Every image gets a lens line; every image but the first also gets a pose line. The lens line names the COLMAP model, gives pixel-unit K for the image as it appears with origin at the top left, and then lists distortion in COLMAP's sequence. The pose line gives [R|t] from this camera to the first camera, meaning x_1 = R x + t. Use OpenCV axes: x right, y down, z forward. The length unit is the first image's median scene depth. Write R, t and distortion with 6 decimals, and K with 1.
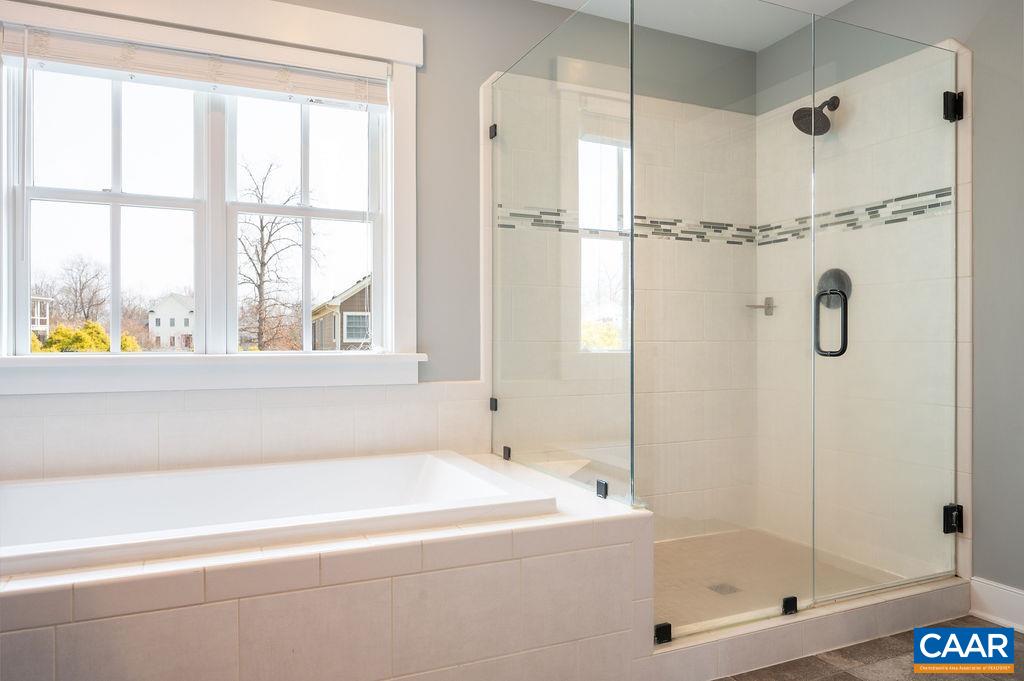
lens RADIAL K [[679.9, 0, 512.0], [0, 679.9, 340.5], [0, 0, 1]] dist [-0.027364, -0.000520]
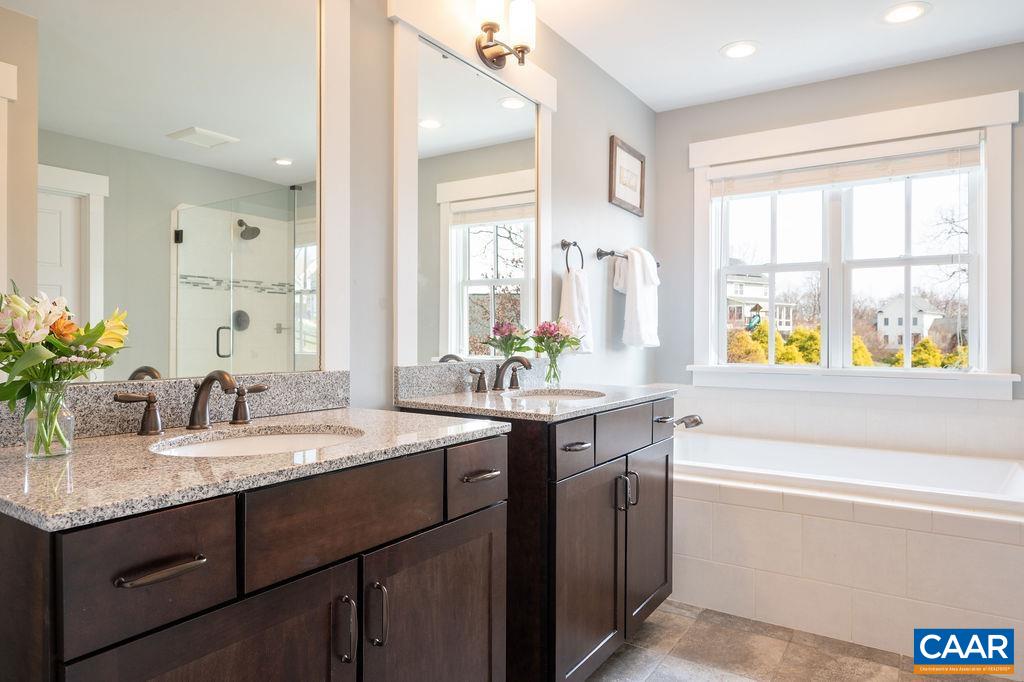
lens RADIAL K [[632.3, 0, 512.0], [0, 632.3, 341.0], [0, 0, 1]] dist [-0.003153, 0.001022]
pose [[0.513054, 0.010352, -0.858294, 0.340487], [-0.003851, 0.999945, 0.009758, -0.043240], [0.858348, -0.001701, 0.513065, -0.272564]]
